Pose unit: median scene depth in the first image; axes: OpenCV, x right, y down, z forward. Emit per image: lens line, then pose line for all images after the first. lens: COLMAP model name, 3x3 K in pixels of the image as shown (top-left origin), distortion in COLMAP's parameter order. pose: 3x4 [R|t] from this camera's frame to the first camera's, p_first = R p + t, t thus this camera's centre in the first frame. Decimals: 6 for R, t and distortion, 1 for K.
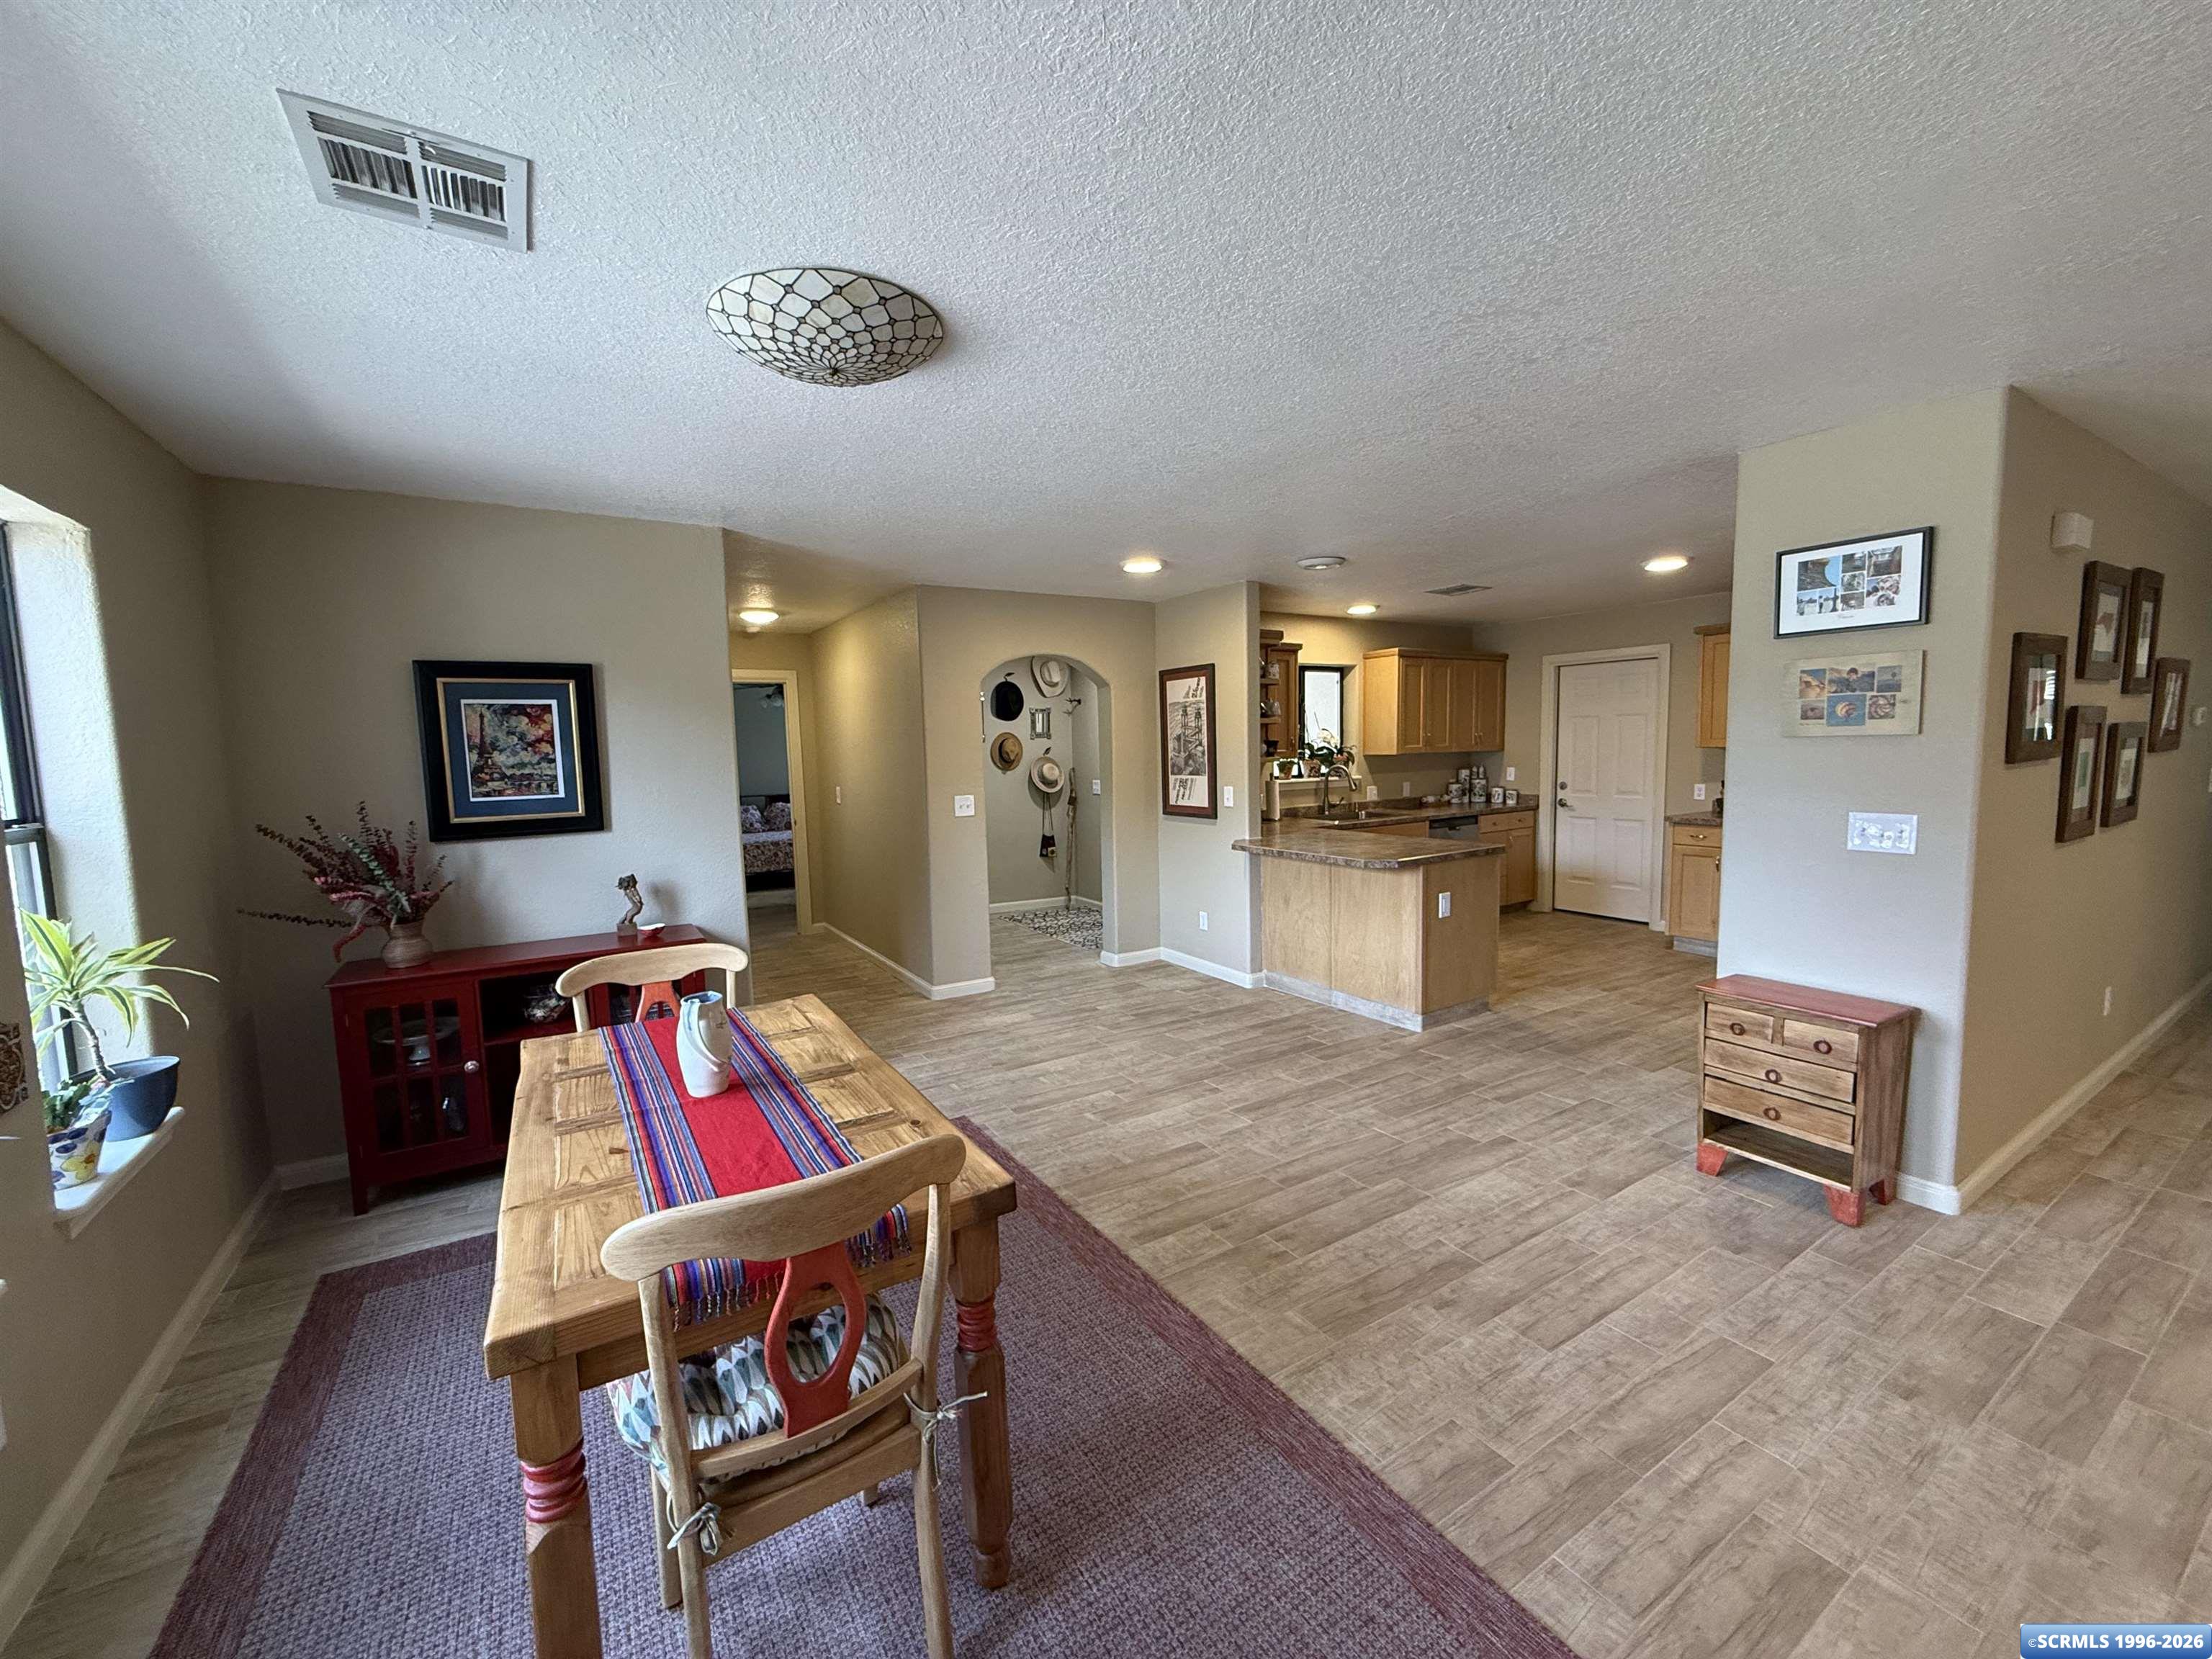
lens RADIAL K [[887.3, 0, 1106.0], [0, 887.3, 829.5], [0, 0, 1]] dist [0.003929, -0.000118]
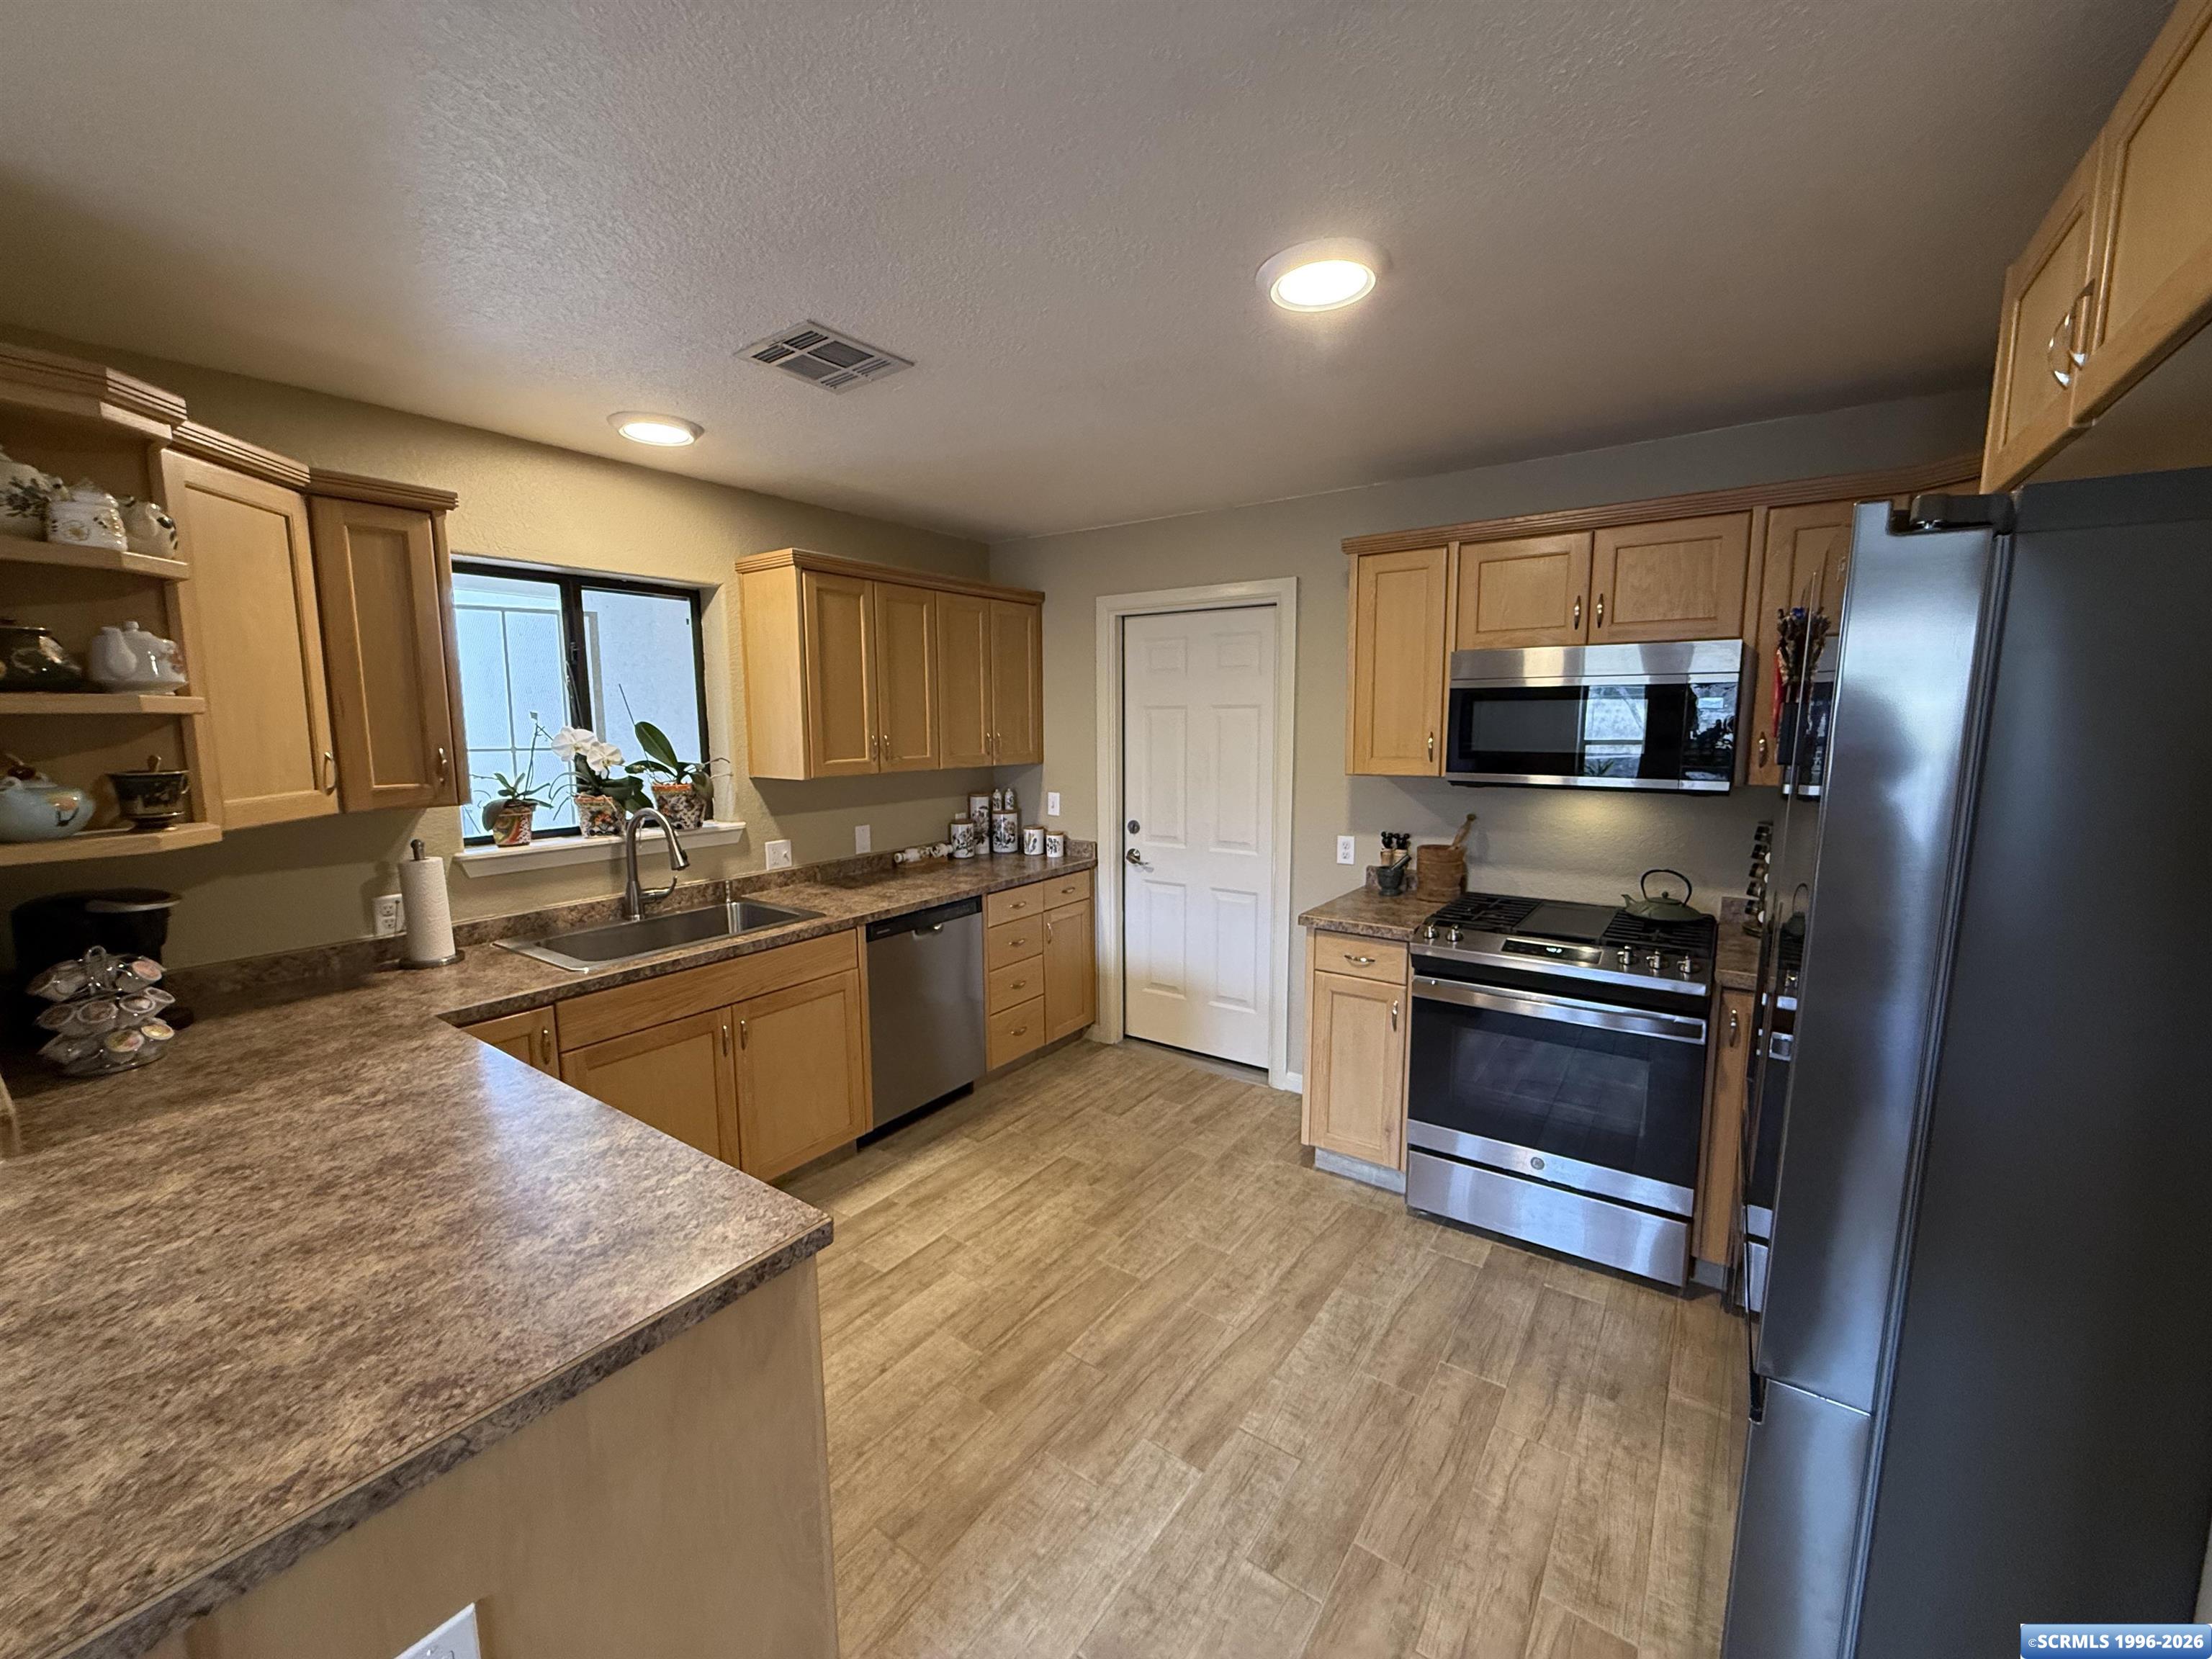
lens RADIAL K [[887.3, 0, 1106.0], [0, 887.3, 829.5], [0, 0, 1]] dist [0.003929, -0.000118]
pose [[0.923693, -0.030828, 0.381890, 0.278360], [0.021033, 0.999335, 0.029798, -0.065125], [-0.382555, -0.019492, 0.923727, 0.476907]]
